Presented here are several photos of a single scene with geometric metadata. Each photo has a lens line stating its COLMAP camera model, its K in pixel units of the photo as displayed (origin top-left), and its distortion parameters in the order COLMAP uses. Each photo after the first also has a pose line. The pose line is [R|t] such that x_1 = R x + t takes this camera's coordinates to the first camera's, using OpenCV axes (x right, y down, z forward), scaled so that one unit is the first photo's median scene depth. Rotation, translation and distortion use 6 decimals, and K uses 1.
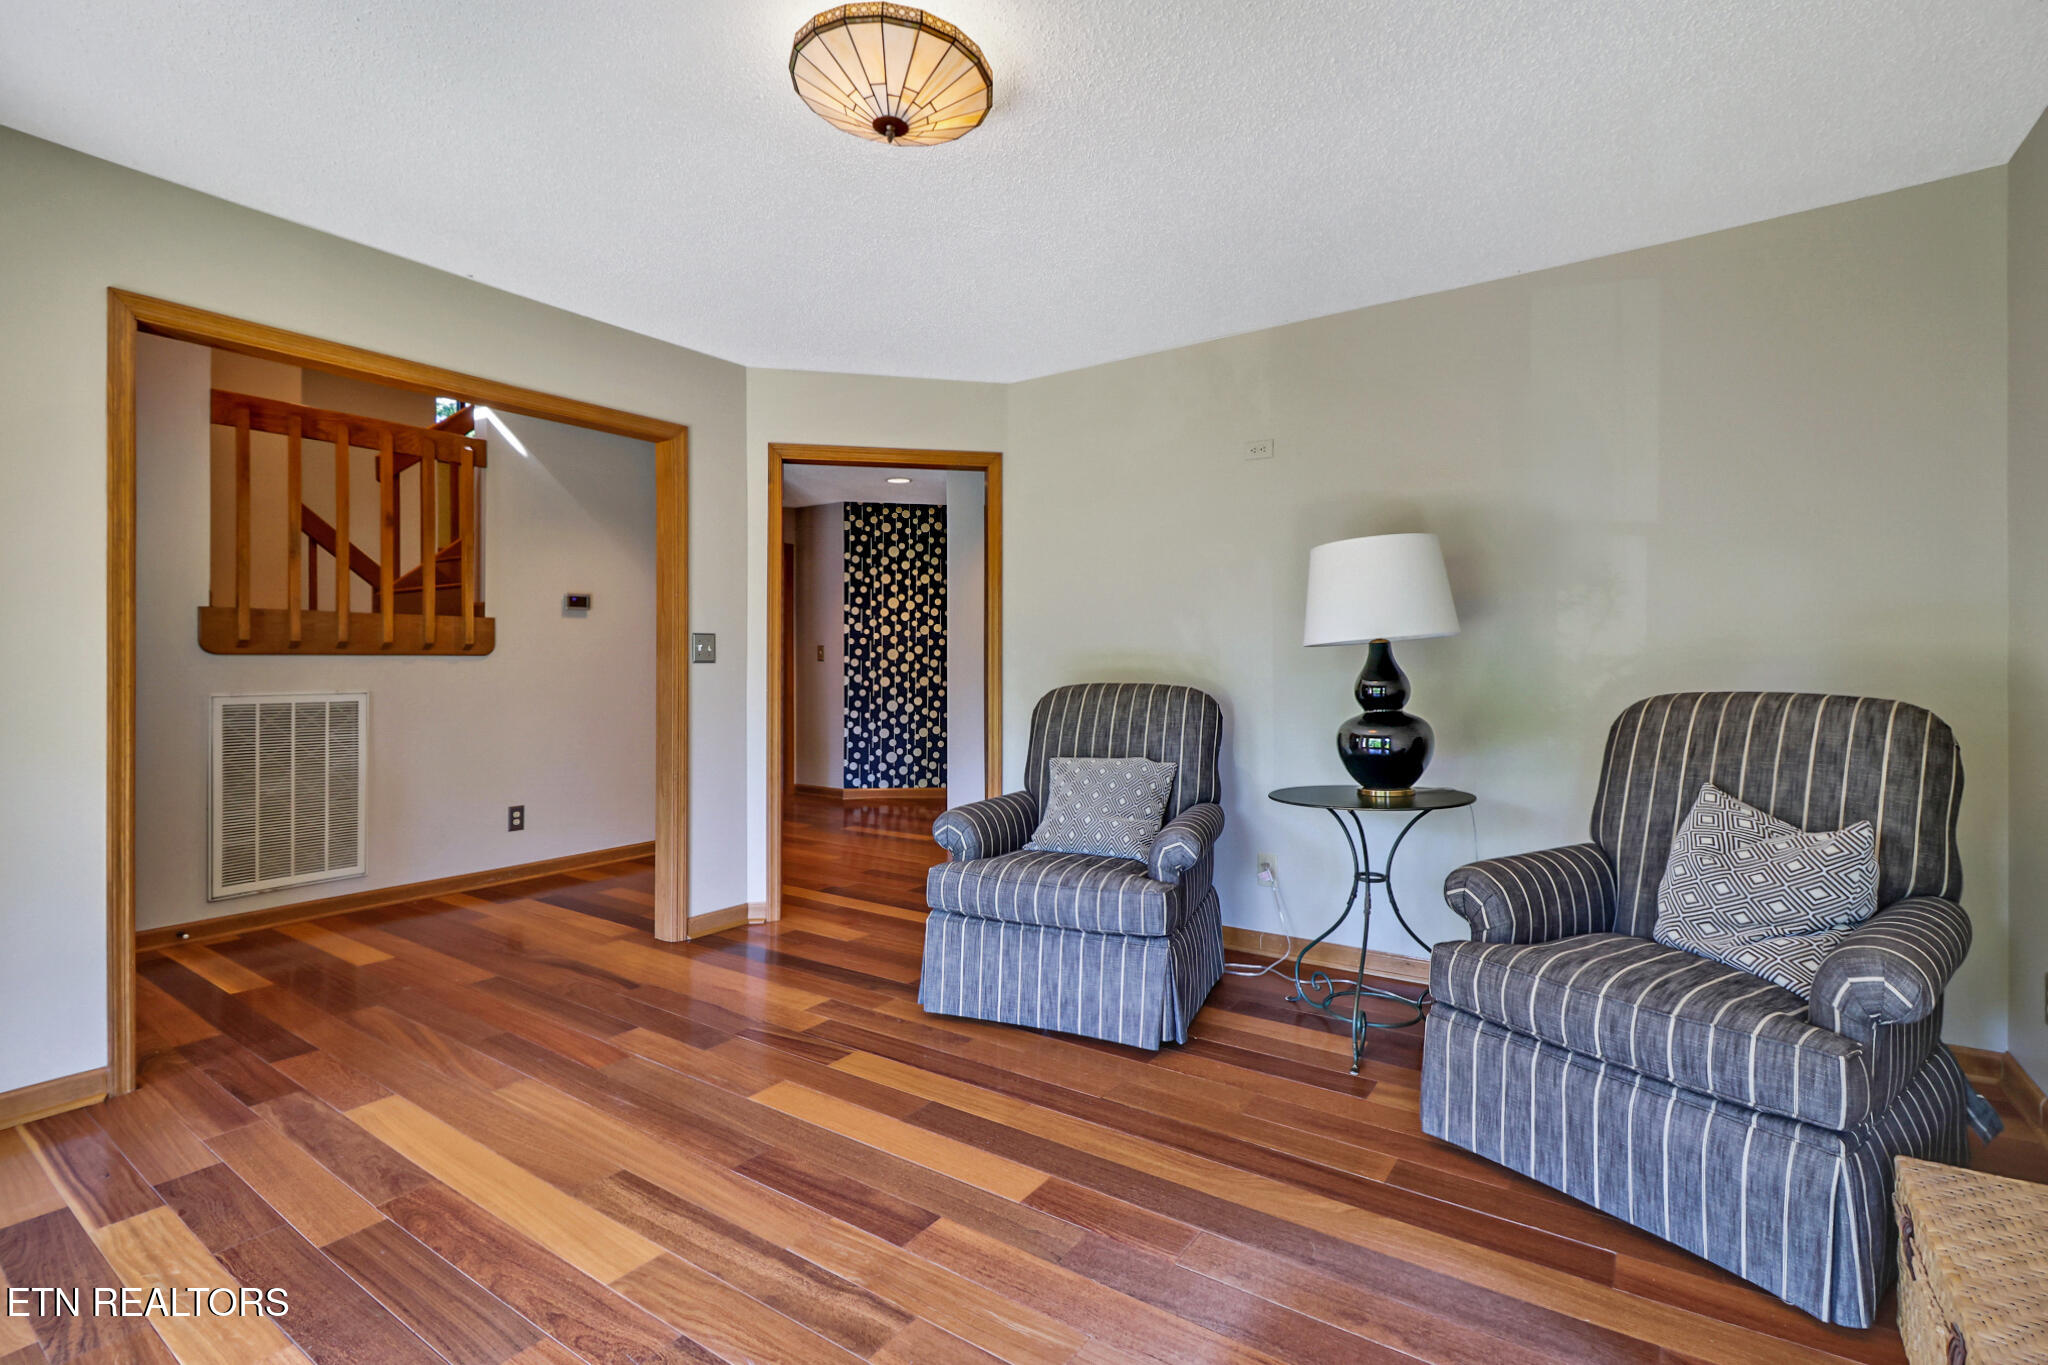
lens RADIAL K [[952.7, 0, 1021.3], [0, 952.7, 675.7], [0, 0, 1]] dist [0.000055, -0.000919]
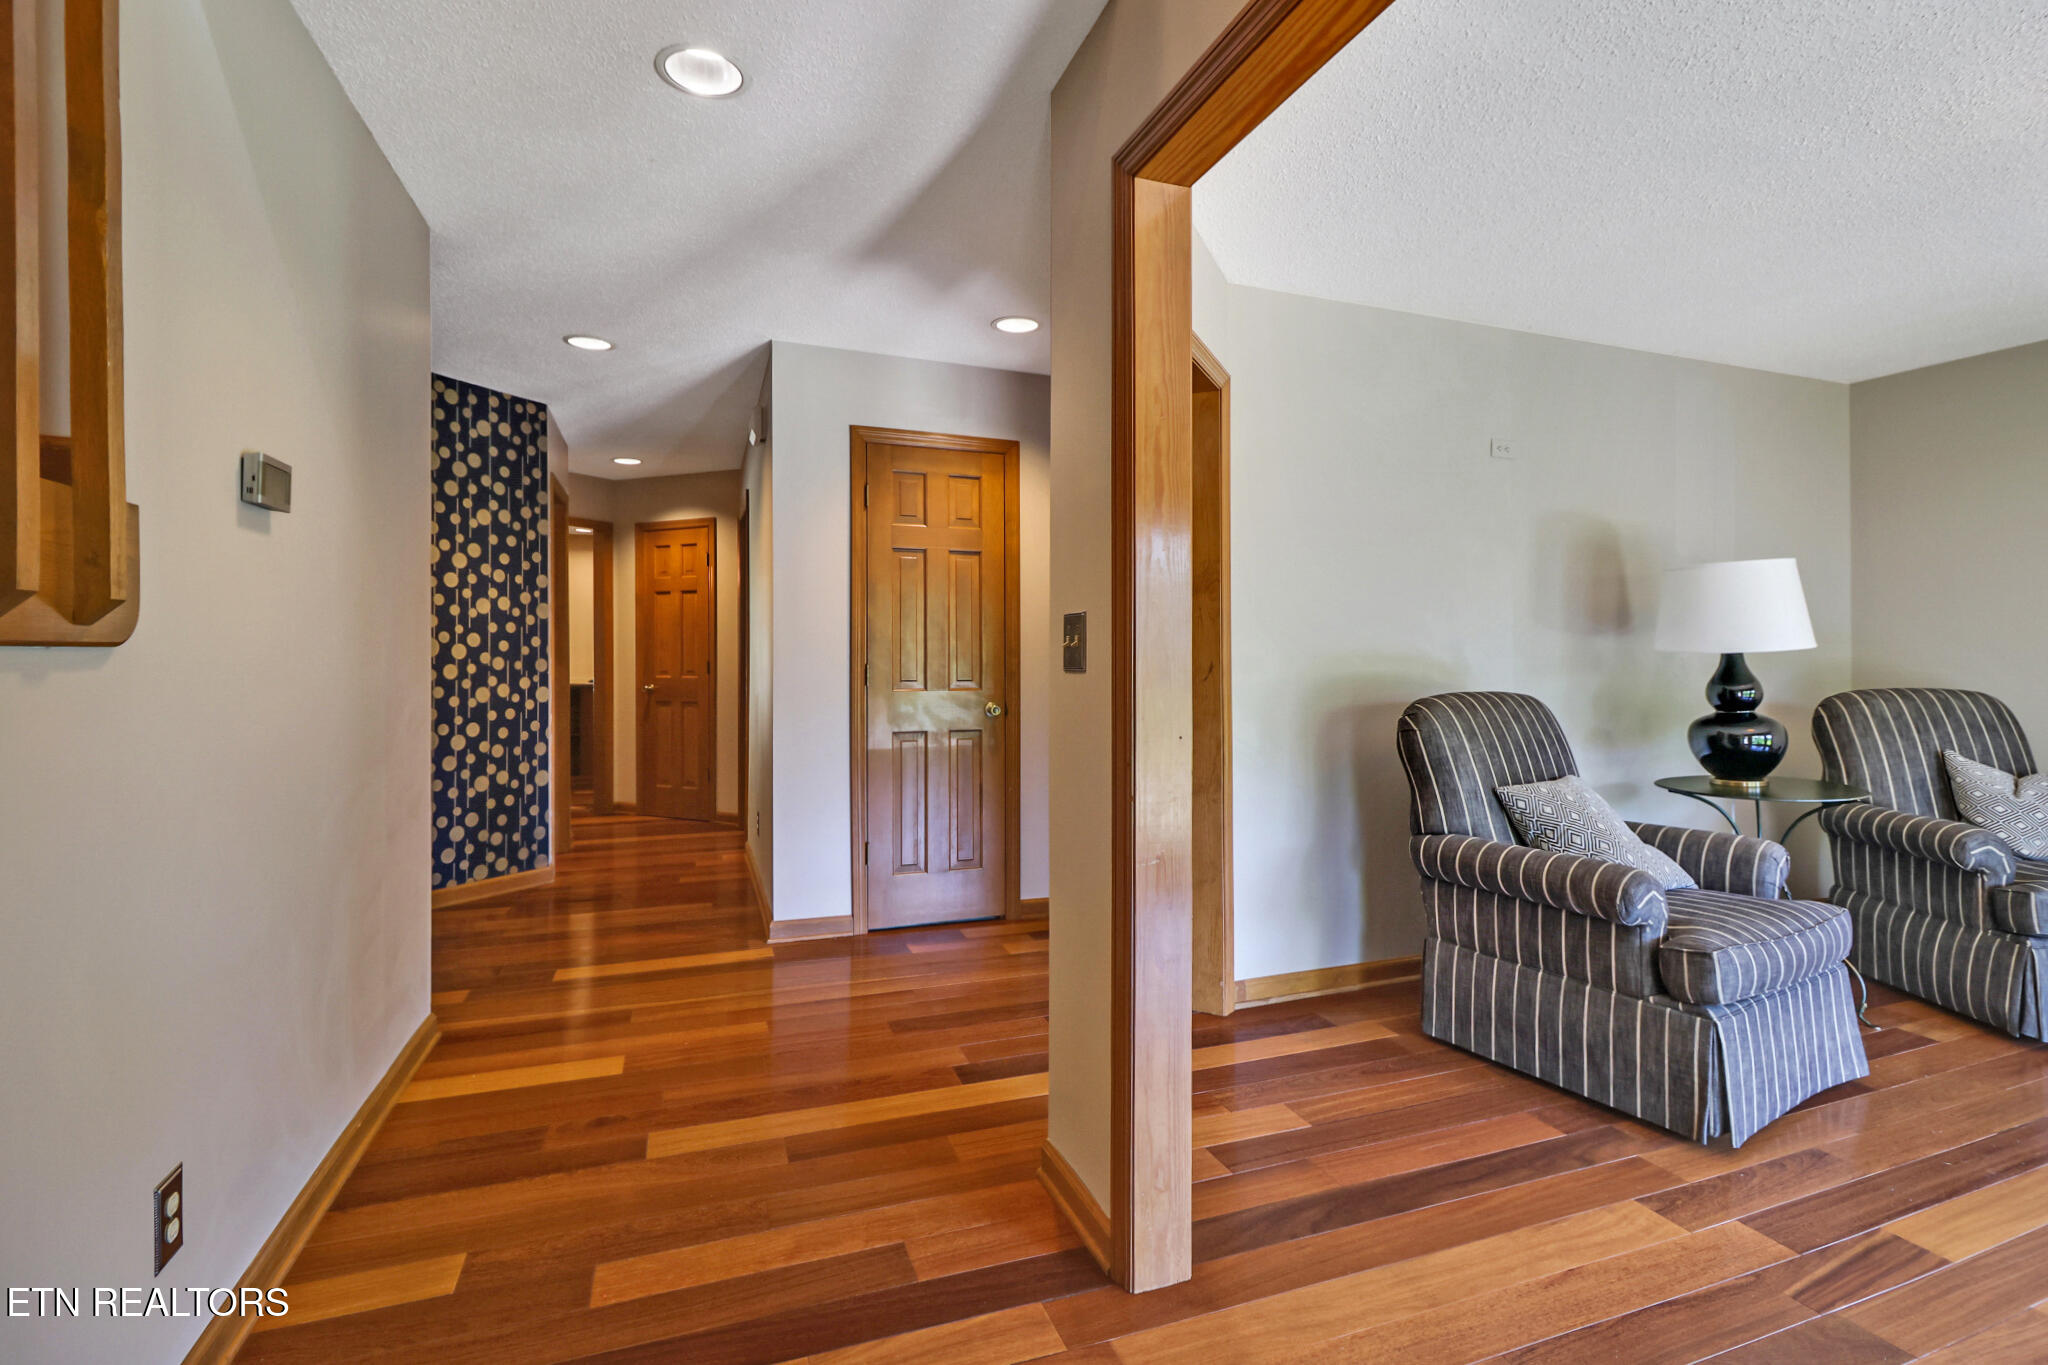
lens RADIAL K [[952.7, 0, 1034.5], [0, 952.7, 672.4], [0, 0, 1]] dist [0.000055, -0.000919]
pose [[0.558974, -0.010242, 0.829122, -0.832040], [0.007558, 0.999945, 0.007257, -0.019873], [-0.829151, 0.002210, 0.559020, 0.852969]]
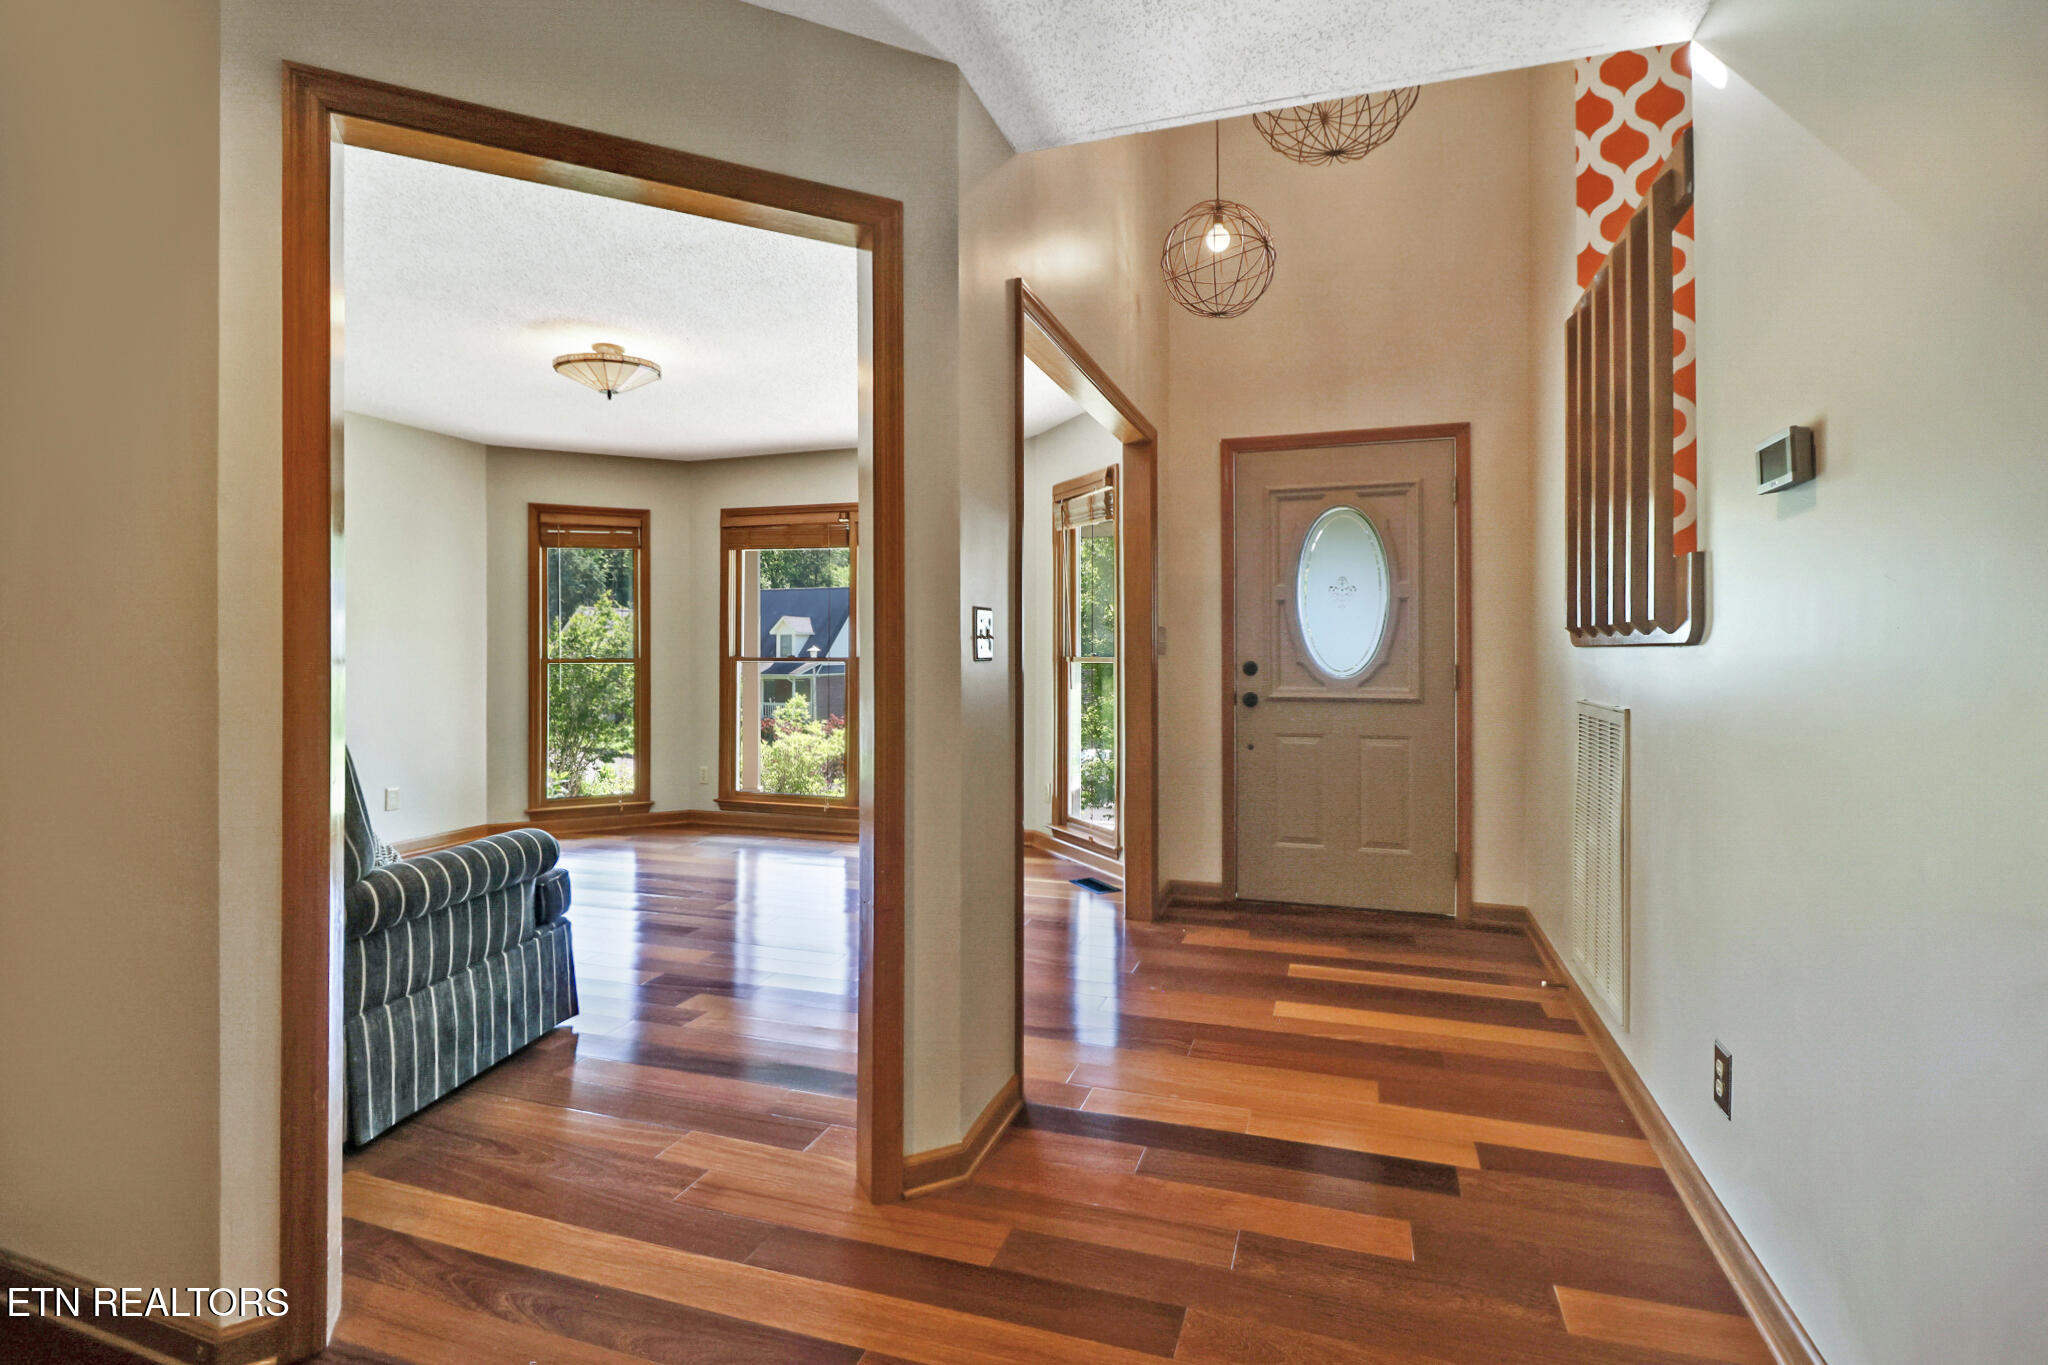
lens RADIAL K [[952.7, 0, 1025.8], [0, 952.7, 664.0], [0, 0, 1]] dist [0.000055, -0.000919]
pose [[-0.957949, 0.004931, -0.286895, -0.216714], [-0.002384, 0.999681, 0.025141, -0.031266], [0.286928, 0.024768, -0.957632, 1.732480]]
